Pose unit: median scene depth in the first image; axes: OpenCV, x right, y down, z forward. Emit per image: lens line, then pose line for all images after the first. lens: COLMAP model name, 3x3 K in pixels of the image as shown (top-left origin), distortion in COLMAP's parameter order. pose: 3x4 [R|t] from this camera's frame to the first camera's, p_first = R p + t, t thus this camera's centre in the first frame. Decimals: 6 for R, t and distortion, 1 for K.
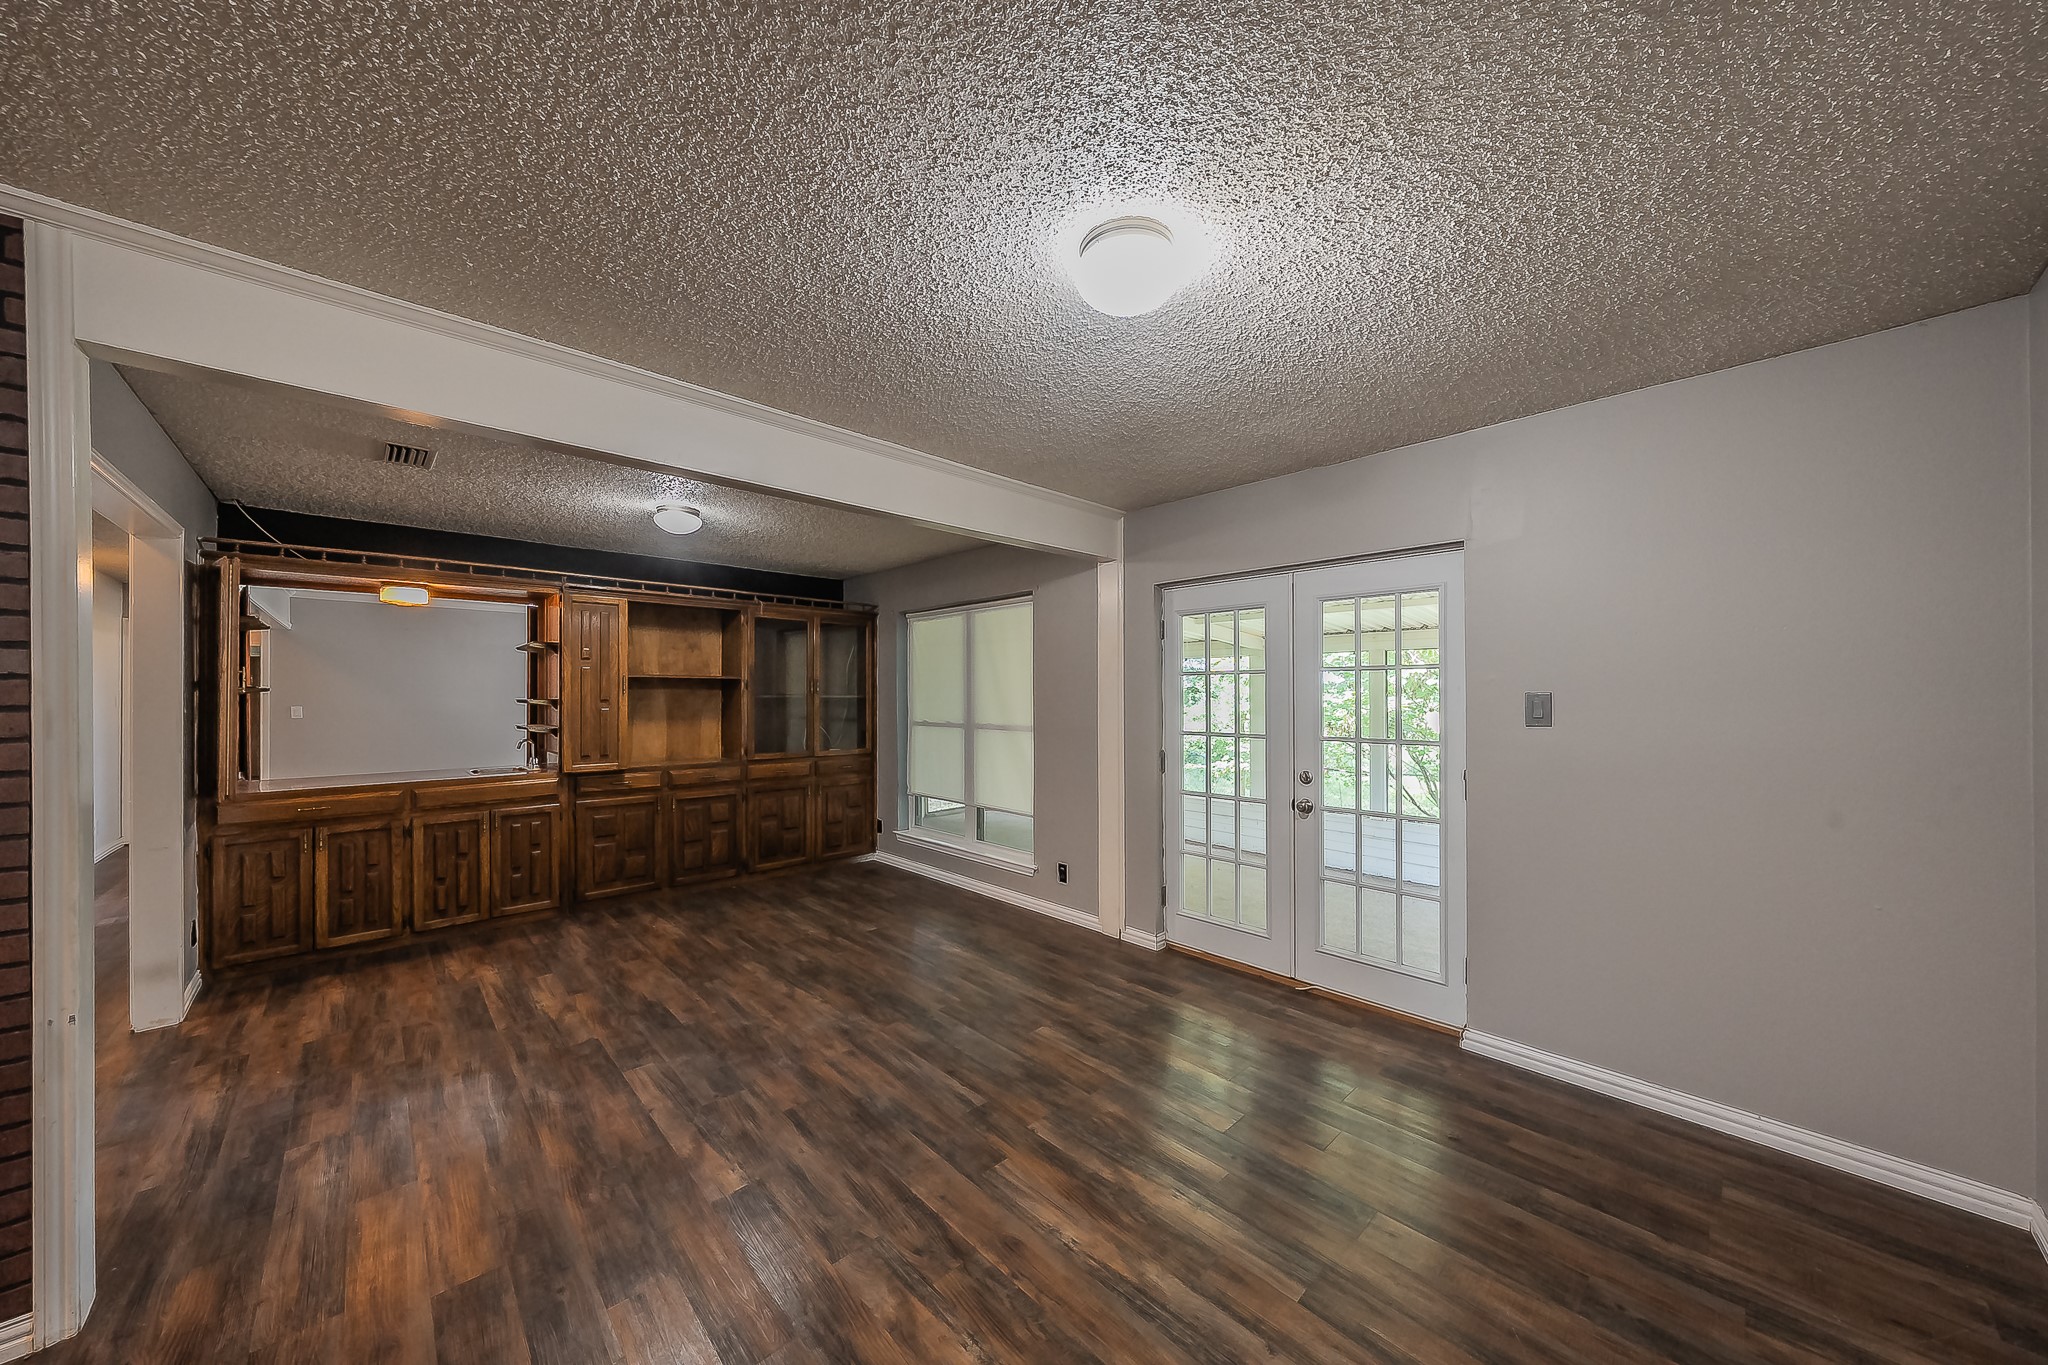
lens RADIAL K [[690.3, 0, 1018.3], [0, 690.3, 679.5], [0, 0, 1]] dist [-0.000554, -0.000076]
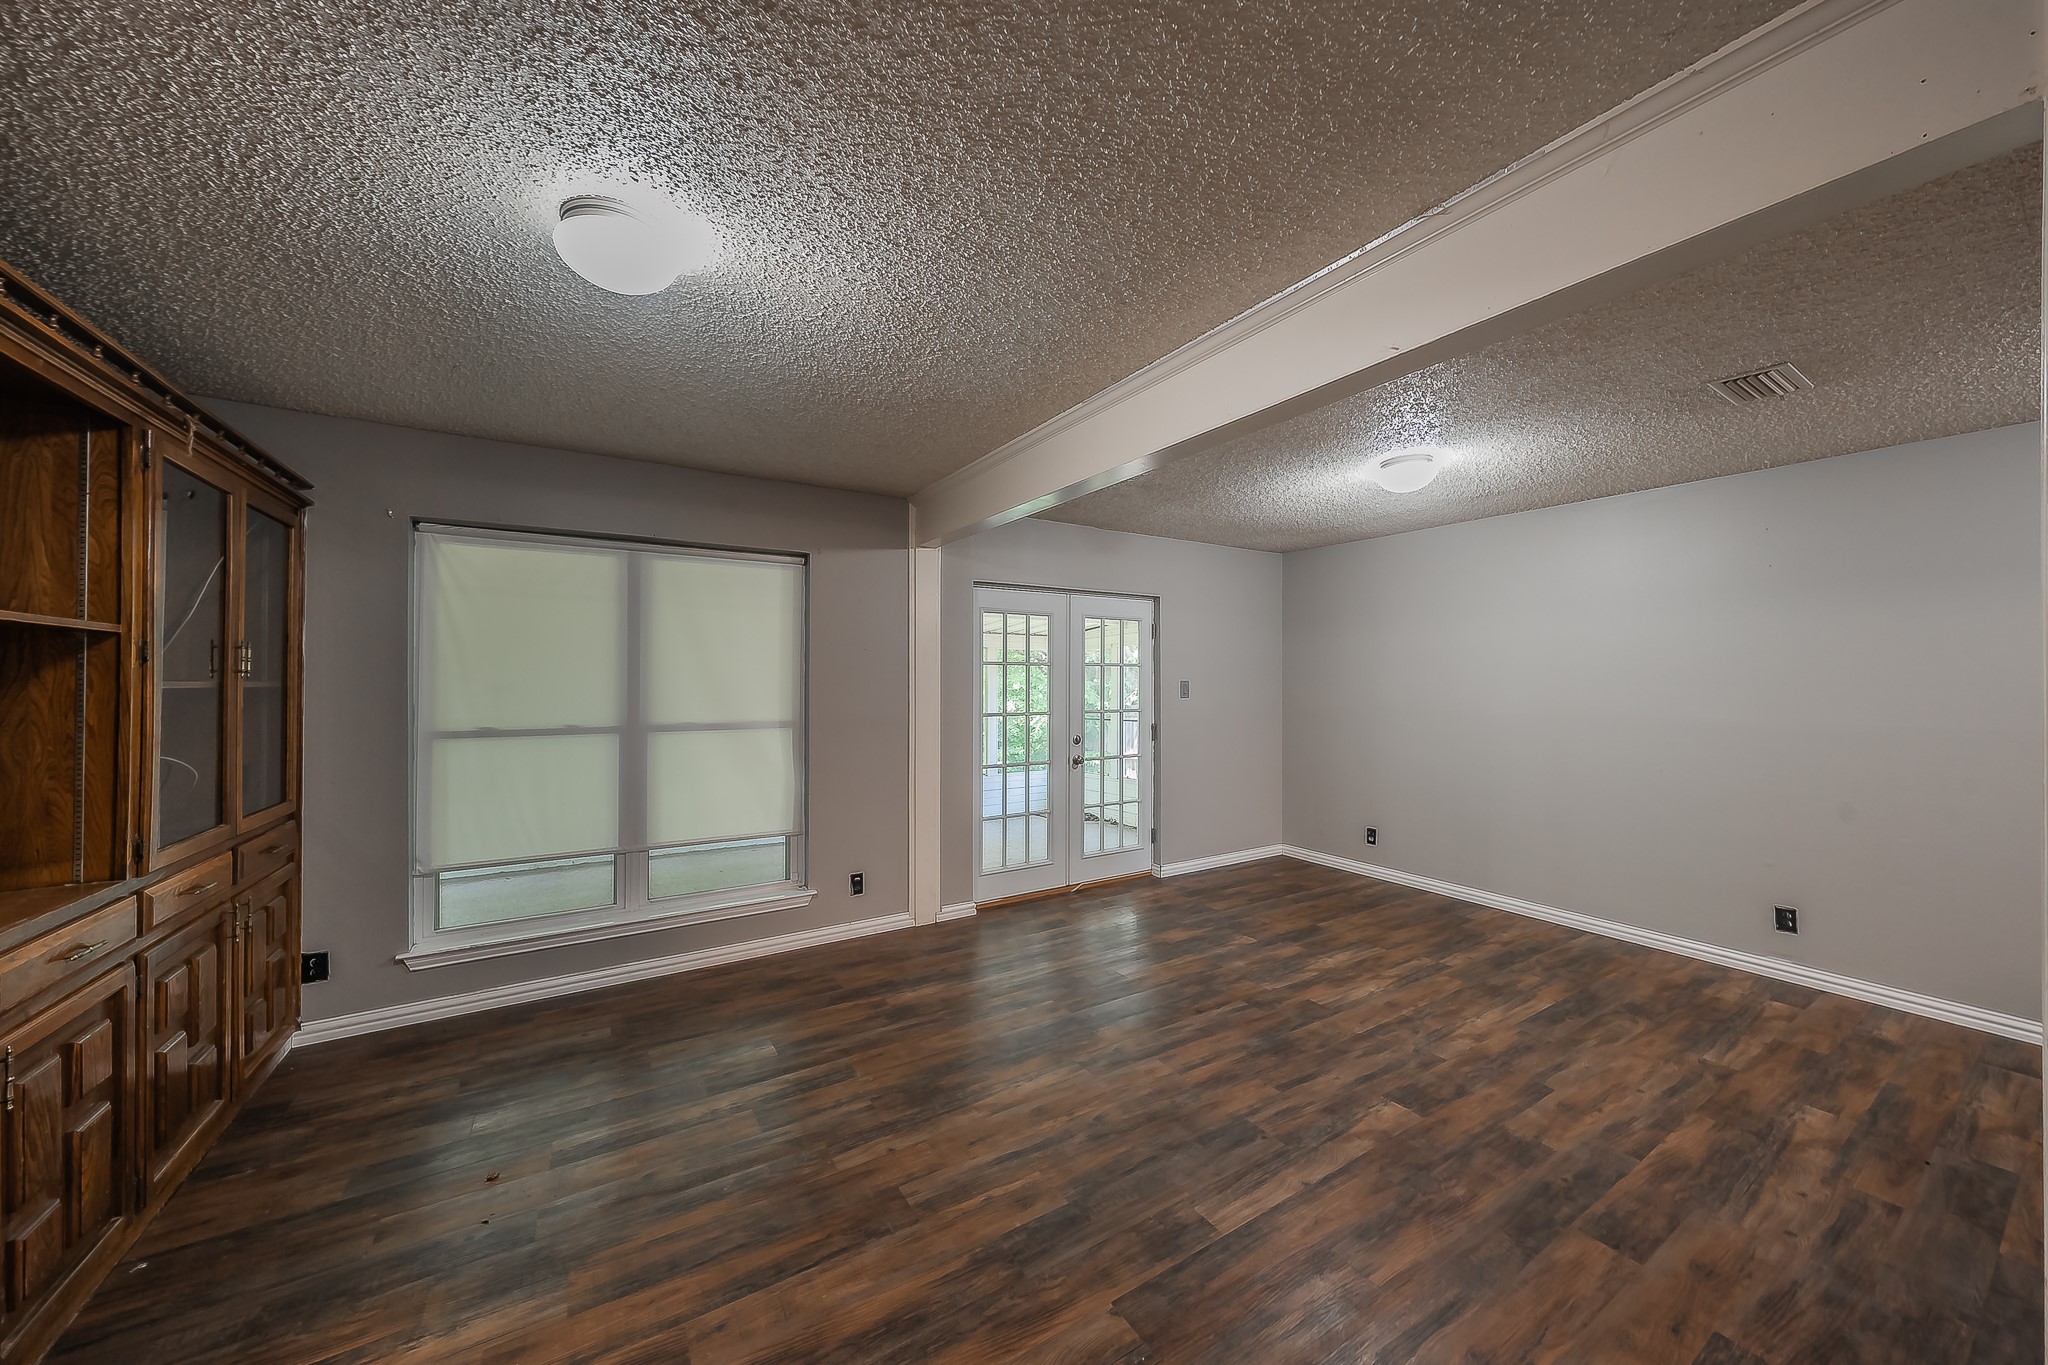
lens RADIAL K [[698.1, 0, 999.5], [0, 698.1, 668.6], [0, 0, 1]] dist [0.000581, -0.000043]
pose [[0.219943, 0.017522, 0.975355, -1.196487], [-0.024938, 0.999613, -0.012334, 0.019183], [-0.975194, -0.021610, 0.220294, 0.983065]]
